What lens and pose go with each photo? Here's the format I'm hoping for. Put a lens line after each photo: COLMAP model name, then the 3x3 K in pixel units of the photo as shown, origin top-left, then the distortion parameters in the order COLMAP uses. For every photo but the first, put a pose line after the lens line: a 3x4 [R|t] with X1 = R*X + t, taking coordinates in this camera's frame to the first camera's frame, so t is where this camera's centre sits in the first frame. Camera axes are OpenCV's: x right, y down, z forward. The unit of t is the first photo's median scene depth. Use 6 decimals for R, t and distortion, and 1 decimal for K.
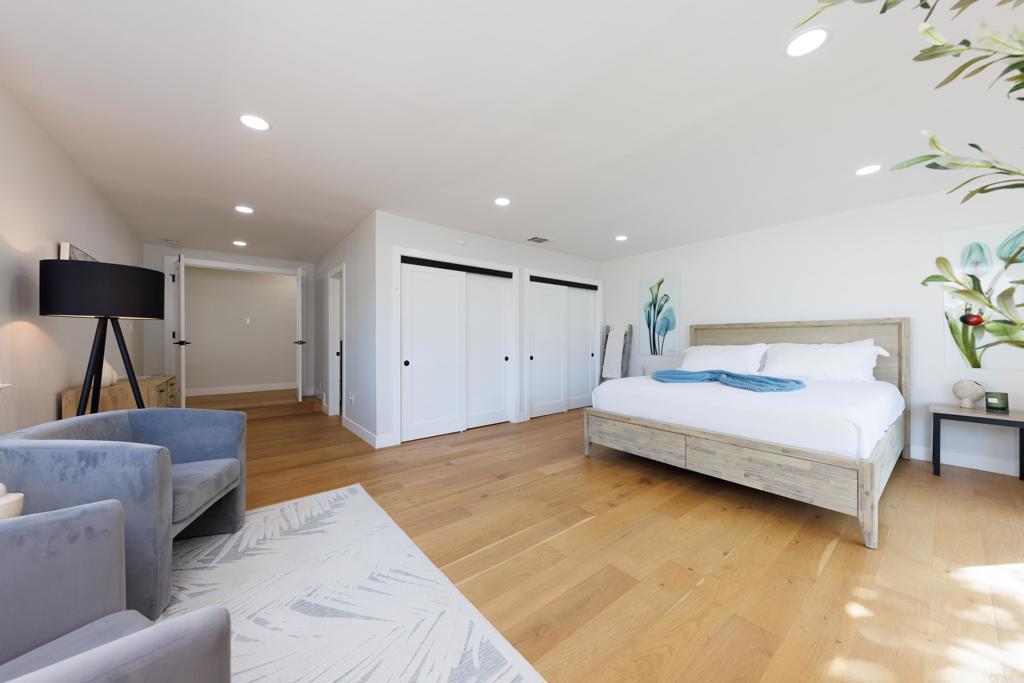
lens RADIAL K [[355.9, 0, 512.0], [0, 355.9, 341.5], [0, 0, 1]] dist [0.000604, 0.000021]
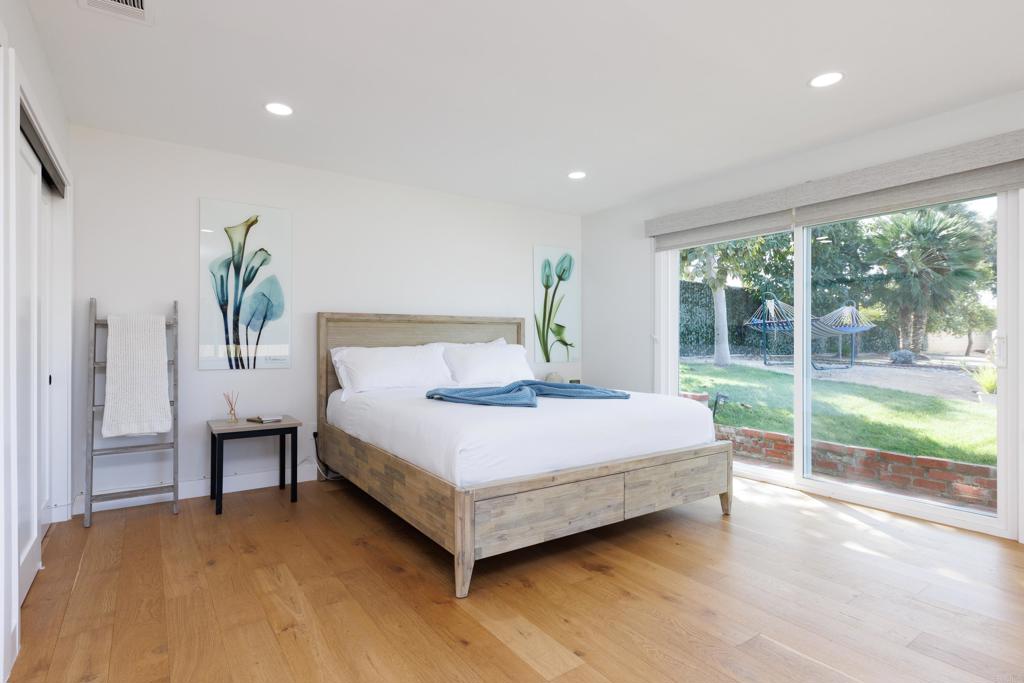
lens RADIAL K [[522.8, 0, 512.0], [0, 522.8, 341.5], [0, 0, 1]] dist [0.001370, -0.000249]
pose [[0.072386, -0.000520, 0.997377, -0.444834], [0.003016, 0.999995, 0.000303, 0.002254], [-0.997372, 0.002986, 0.072388, 0.908314]]
